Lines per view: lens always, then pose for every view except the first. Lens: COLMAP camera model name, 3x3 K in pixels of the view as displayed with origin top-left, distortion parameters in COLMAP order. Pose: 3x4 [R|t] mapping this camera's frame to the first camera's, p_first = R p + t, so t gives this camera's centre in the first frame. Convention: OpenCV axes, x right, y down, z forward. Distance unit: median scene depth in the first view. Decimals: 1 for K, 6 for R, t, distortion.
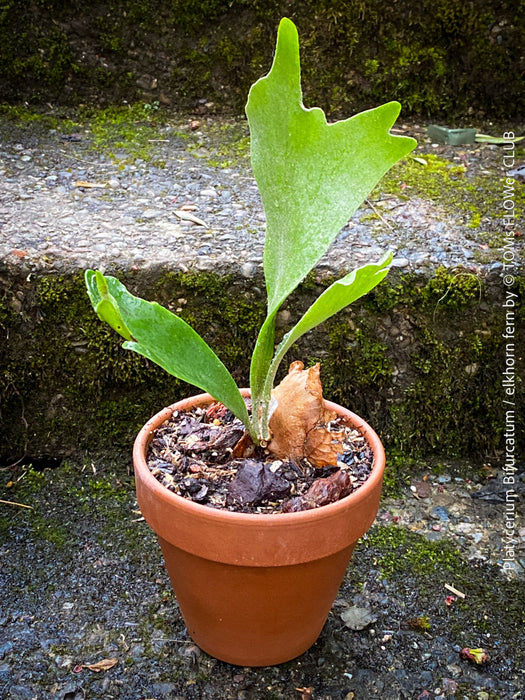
lens RADIAL K [[1123.9, 0, 267.1], [0, 1123.9, 333.3], [0, 0, 1]] dist [0.108907, 0.000000]
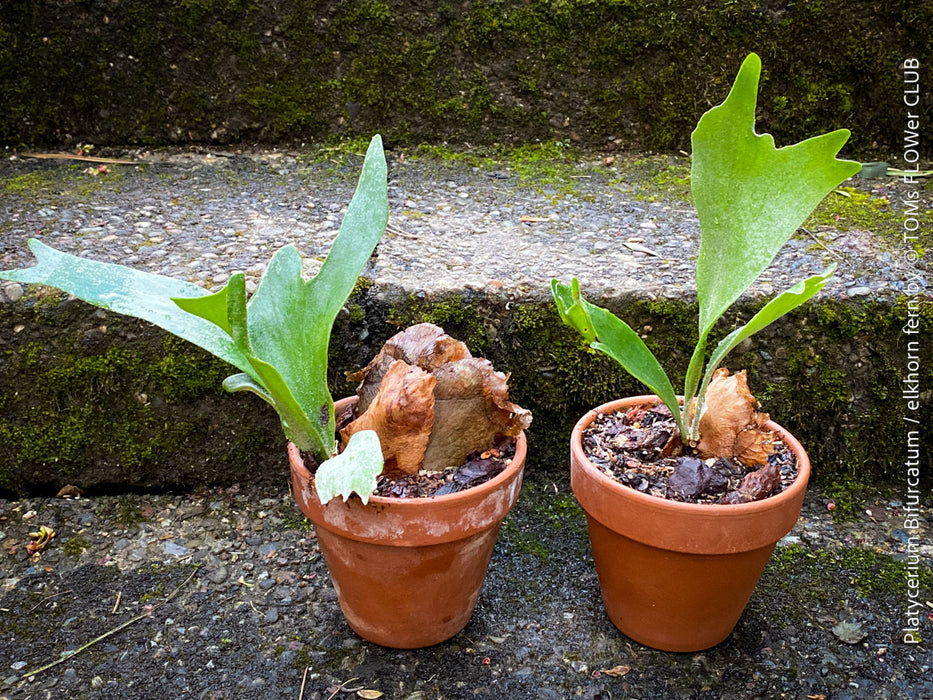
lens RADIAL K [[1141.9, 0, 462.8], [0, 1141.9, 350.7], [0, 0, 1]] dist [0.041316, 0.000000]
pose [[0.998491, 0.001519, -0.054887, -0.183088], [-0.002666, 0.999779, -0.020833, 0.014133], [0.054844, 0.020948, 0.998275, -0.062092]]
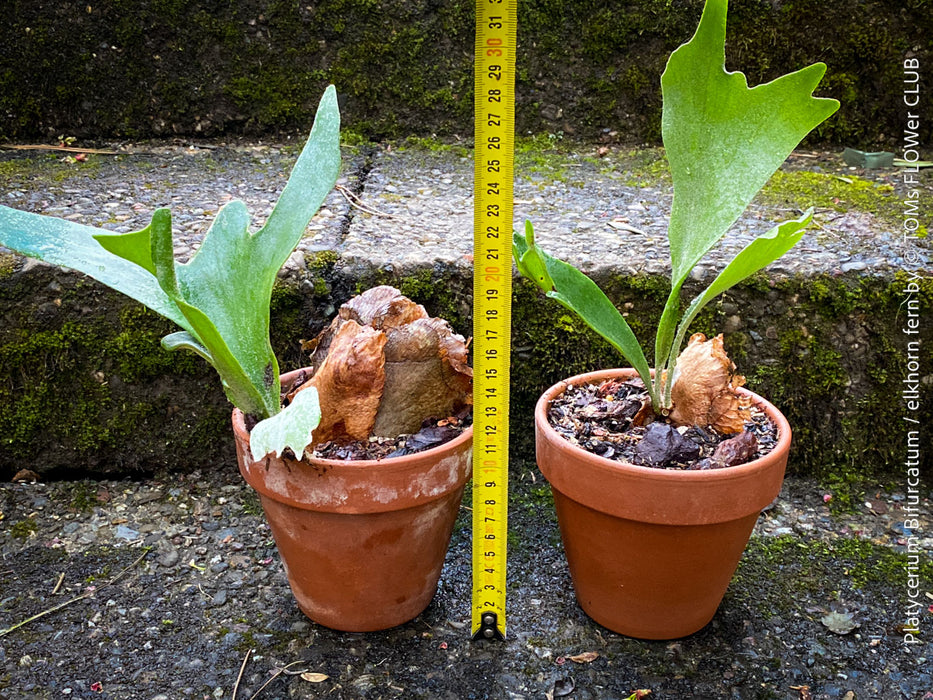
lens RADIAL K [[1141.9, 0, 456.9], [0, 1141.9, 352.6], [0, 0, 1]] dist [0.041316, 0.000000]
pose [[0.995997, 0.003241, -0.089332, -0.132504], [-0.008912, 0.997964, -0.063151, 0.074718], [0.088946, 0.063694, 0.993998, -0.004877]]
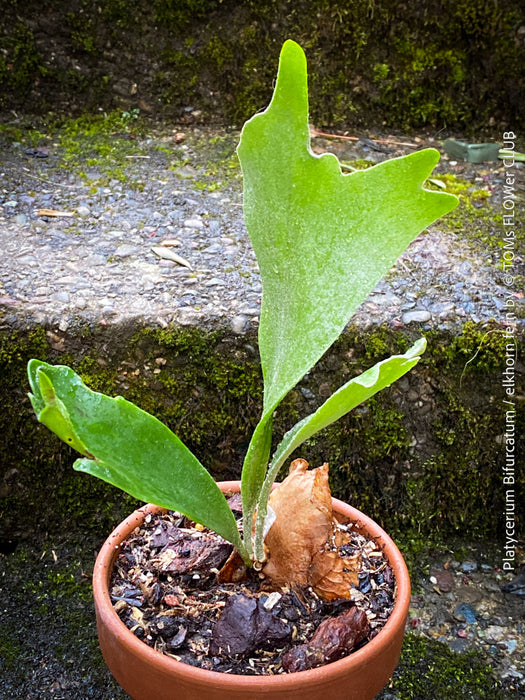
lens RADIAL K [[1123.9, 0, 269.8], [0, 1123.9, 335.0], [0, 0, 1]] dist [0.108907, 0.000000]
pose [[0.999938, 0.005143, 0.009894, -0.002454], [-0.005313, 0.999837, 0.017249, -0.061109], [-0.009804, -0.017300, 0.999802, 0.156883]]
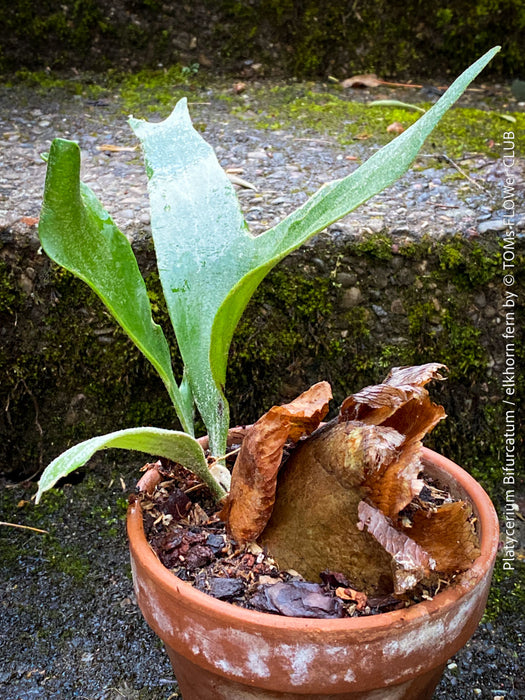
lens RADIAL K [[1123.9, 0, 263.7], [0, 1123.9, 335.2], [0, 0, 1]] dist [0.108907, 0.000000]
pose [[0.998947, -0.012745, -0.044068, -0.013369], [0.011936, 0.999756, -0.018578, 0.027912], [0.044294, 0.018032, 0.998856, 0.181582]]
